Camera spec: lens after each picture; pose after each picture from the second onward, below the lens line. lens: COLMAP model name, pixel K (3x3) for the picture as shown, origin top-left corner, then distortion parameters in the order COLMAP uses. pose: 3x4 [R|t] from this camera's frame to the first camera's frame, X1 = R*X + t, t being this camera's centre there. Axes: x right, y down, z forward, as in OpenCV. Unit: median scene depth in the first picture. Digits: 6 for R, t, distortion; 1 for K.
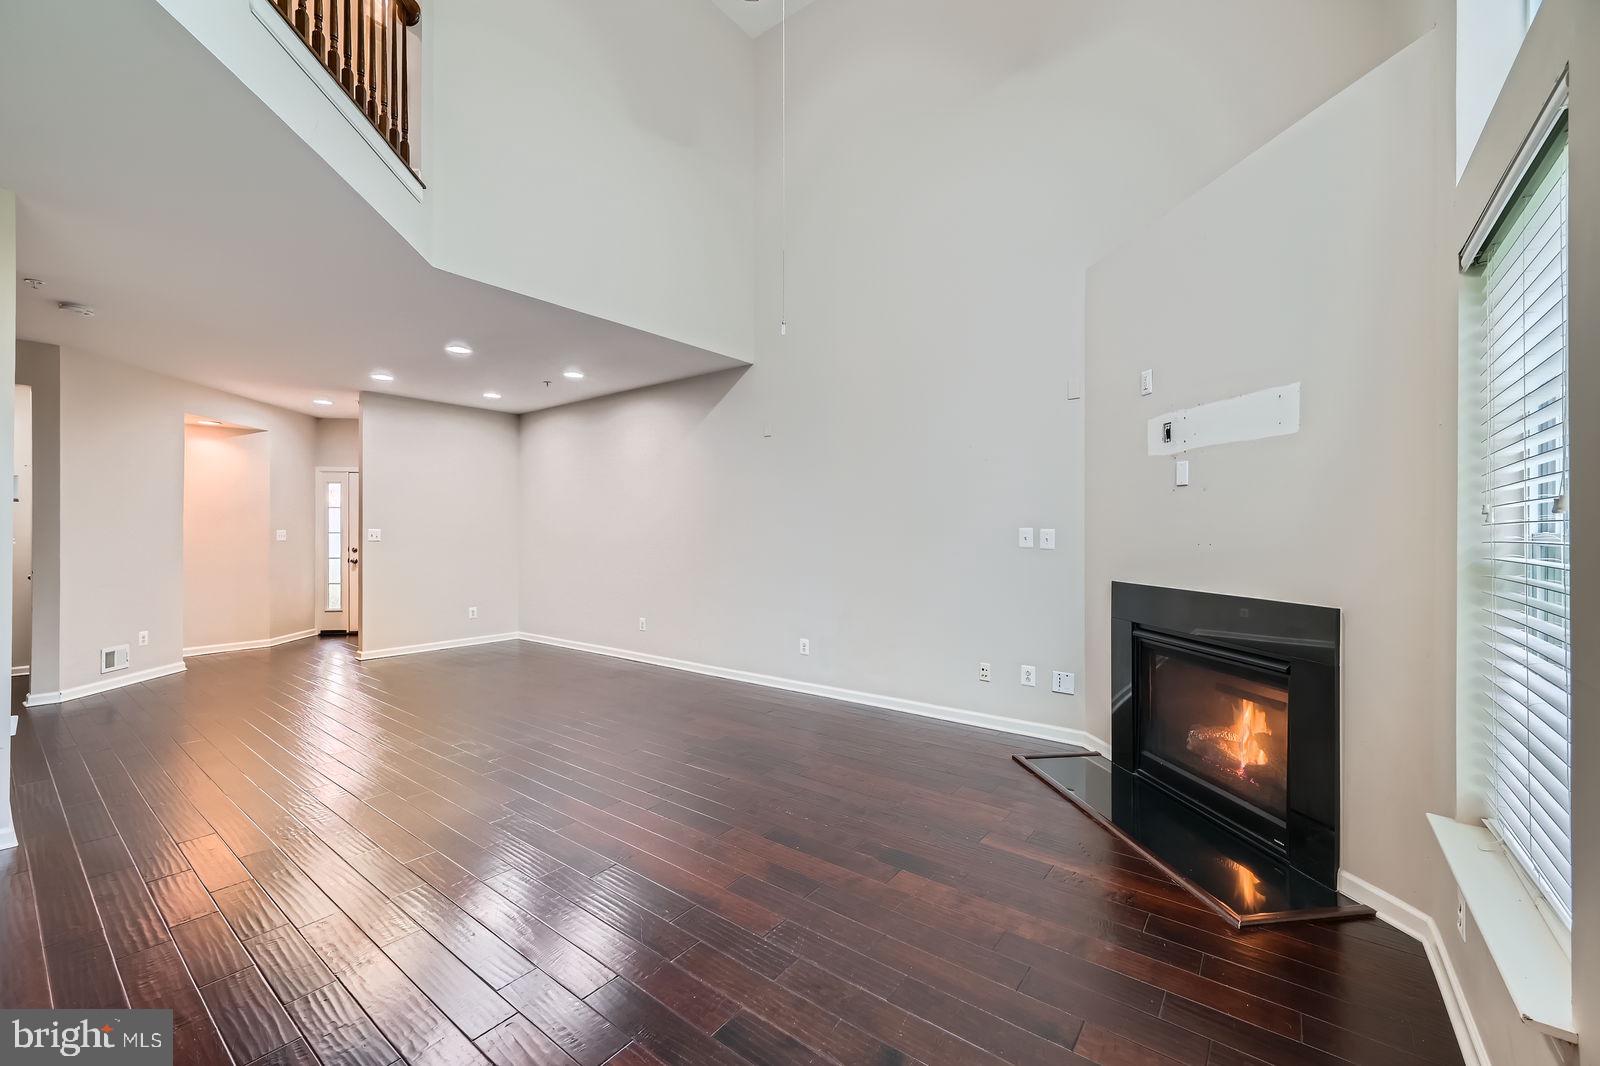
lens RADIAL K [[636.8, 0, 801.9], [0, 636.8, 534.8], [0, 0, 1]] dist [0.000519, 0.000306]
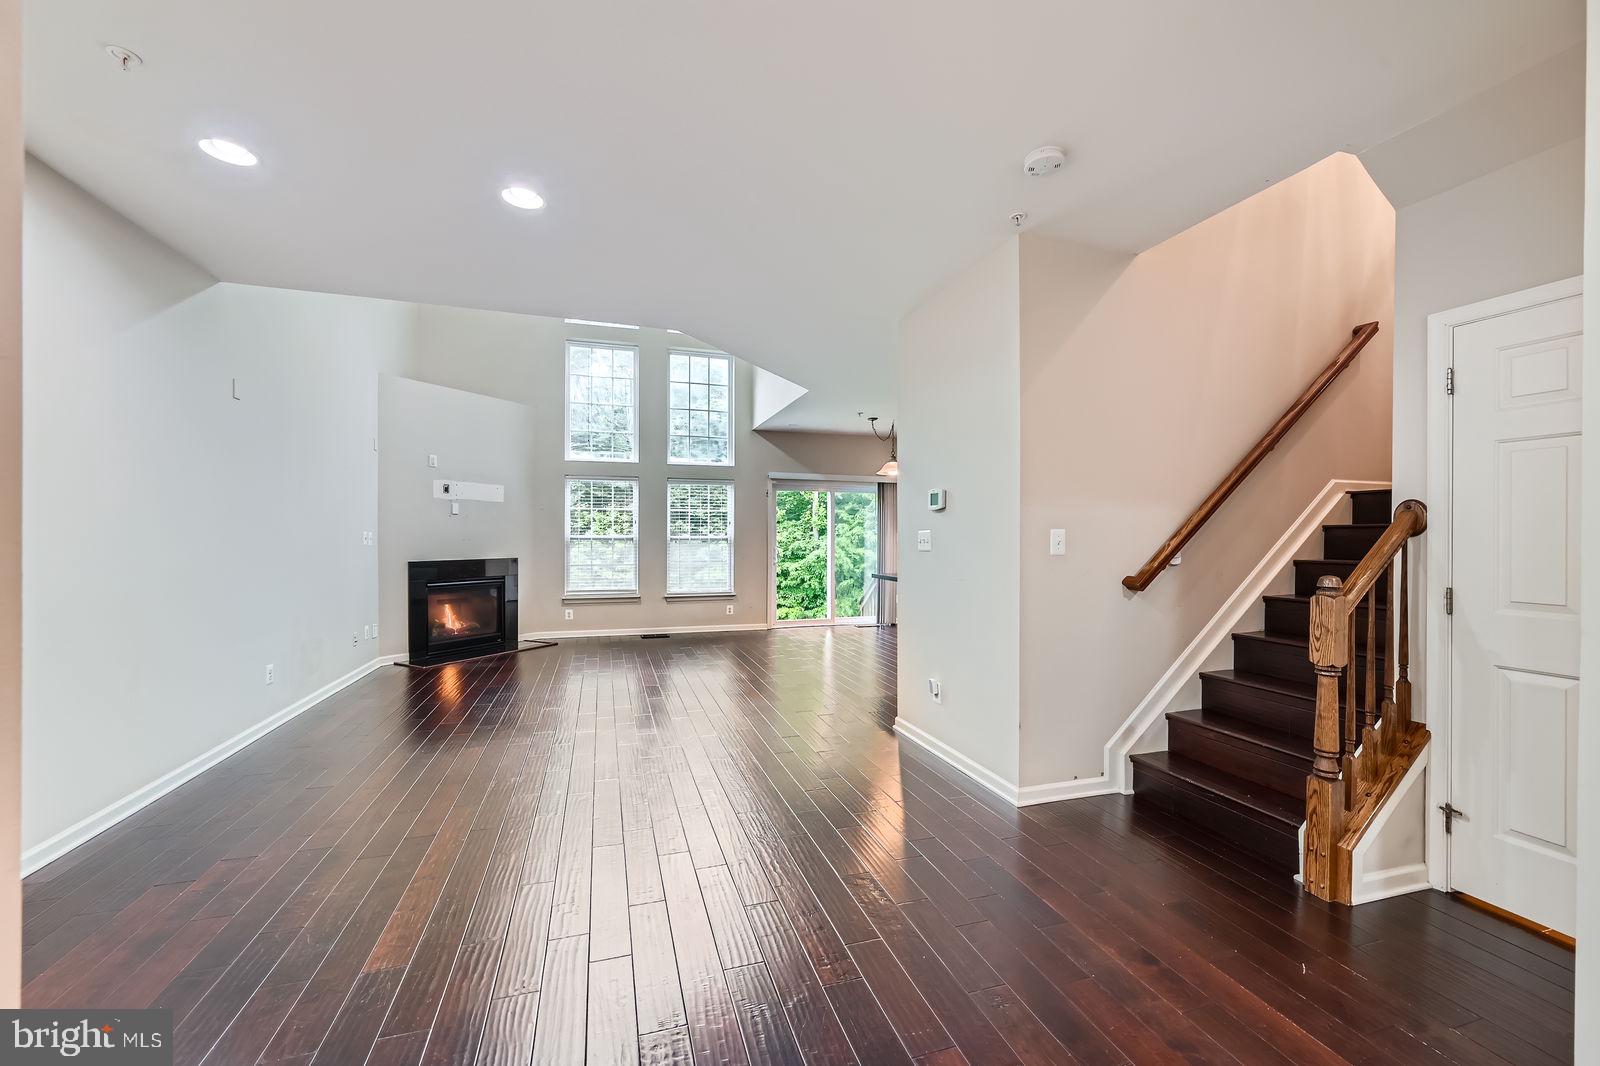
lens RADIAL K [[636.8, 0, 801.9], [0, 636.8, 534.8], [0, 0, 1]] dist [0.000519, 0.000306]
pose [[-0.822270, -0.005087, 0.569076, -1.447140], [-0.004584, 0.999987, 0.002315, -0.012561], [-0.569080, -0.000705, -0.822282, 1.826508]]
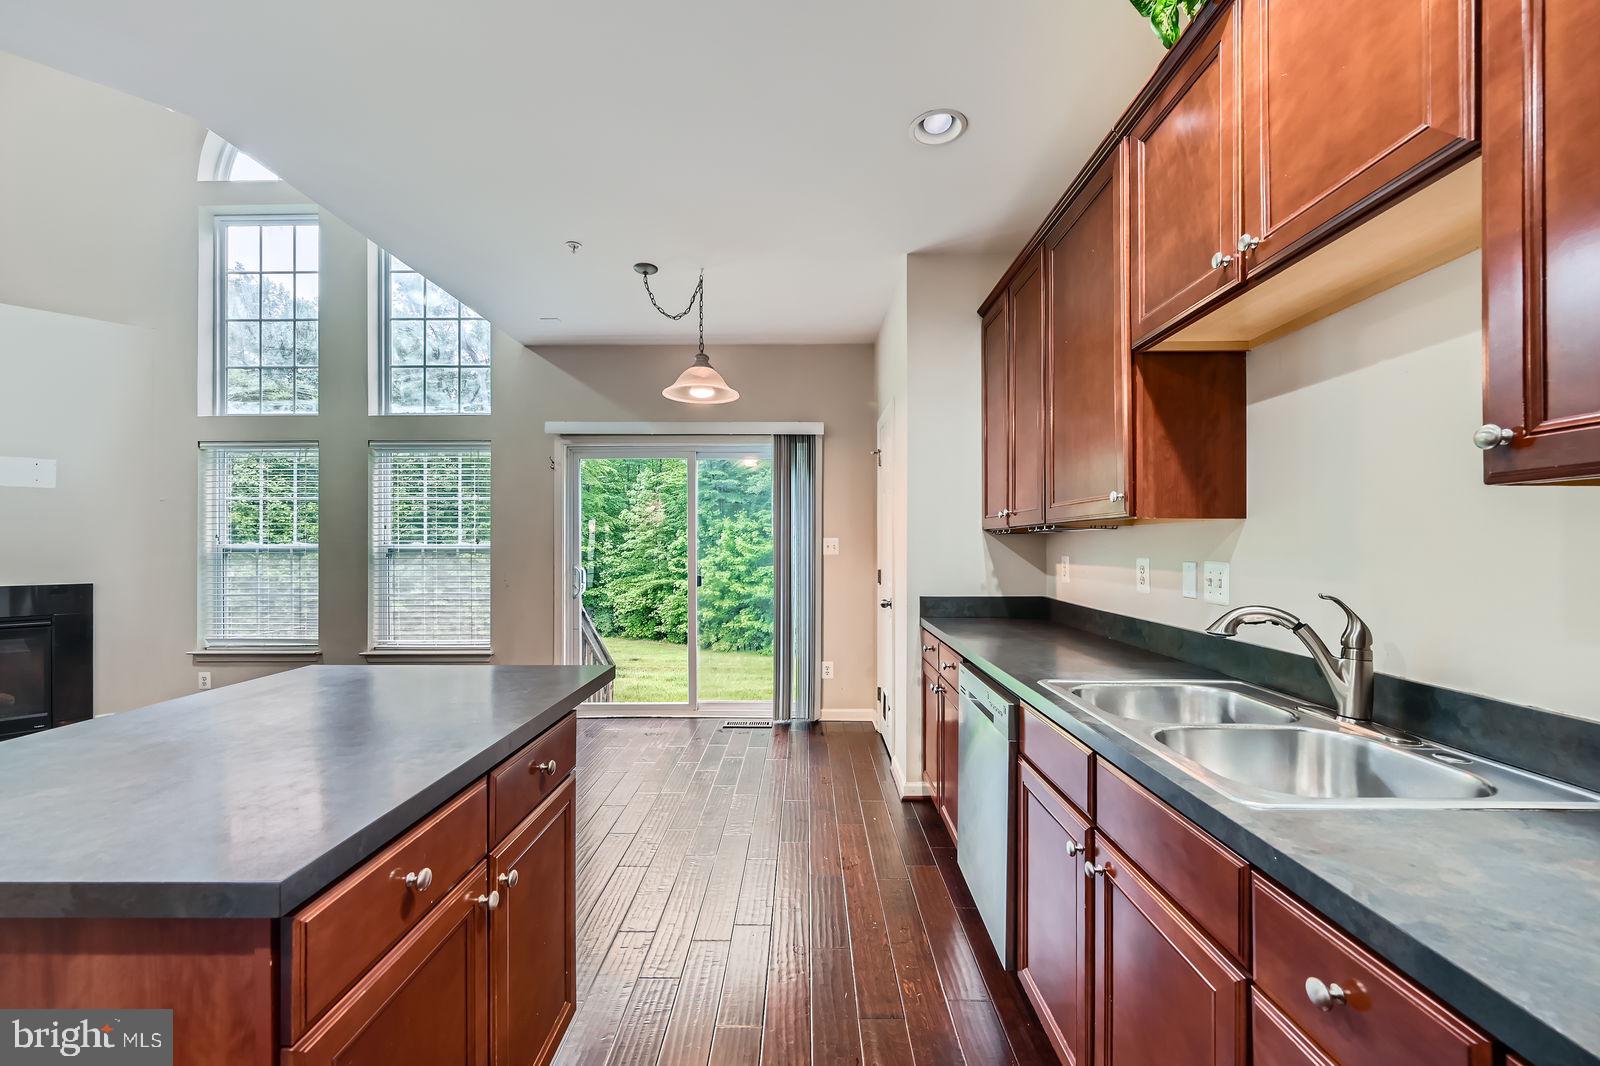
lens RADIAL K [[640.7, 0, 803.0], [0, 640.7, 541.4], [0, 0, 1]] dist [-0.000957, 0.000200]
pose [[-0.604348, 0.002502, 0.796716, -1.291506], [0.002676, 0.999996, -0.001110, -0.003552], [-0.796716, 0.001461, -0.604352, 0.282074]]
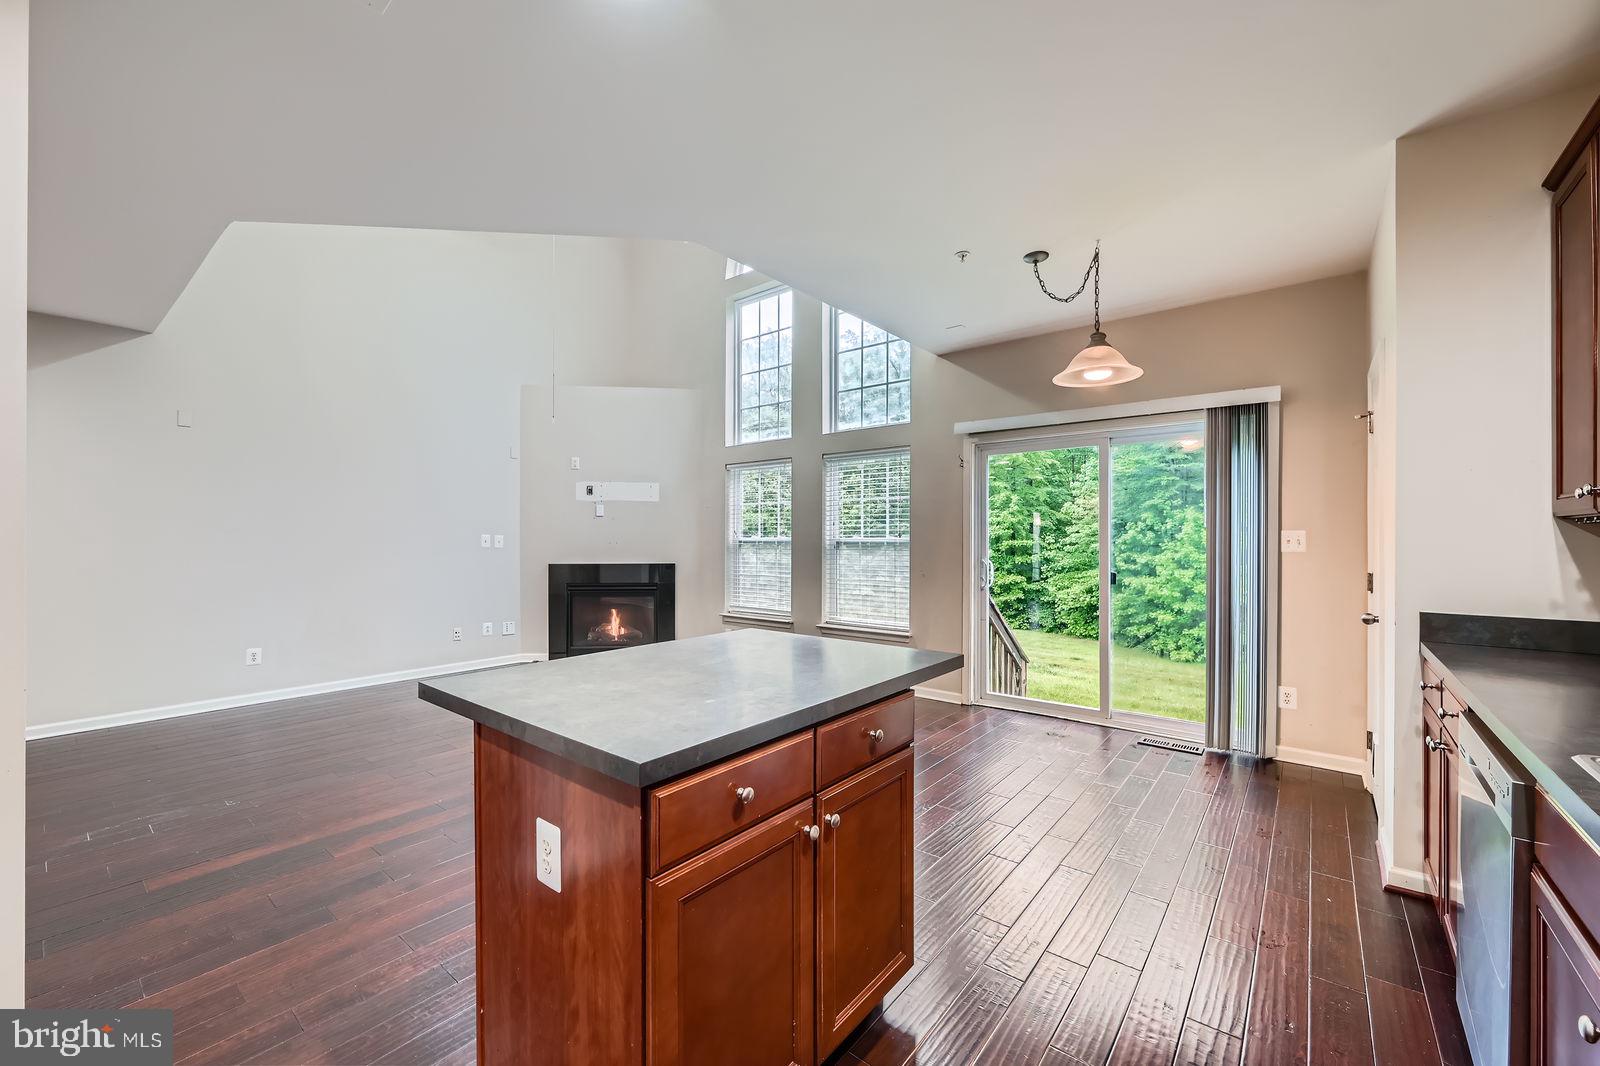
lens RADIAL K [[636.8, 0, 801.9], [0, 636.8, 534.8], [0, 0, 1]] dist [0.000519, 0.000306]
pose [[0.024585, 0.003427, 0.999692, -1.326858], [0.002194, 0.999992, -0.003482, -0.003635], [-0.999695, 0.002279, 0.024578, 0.212586]]
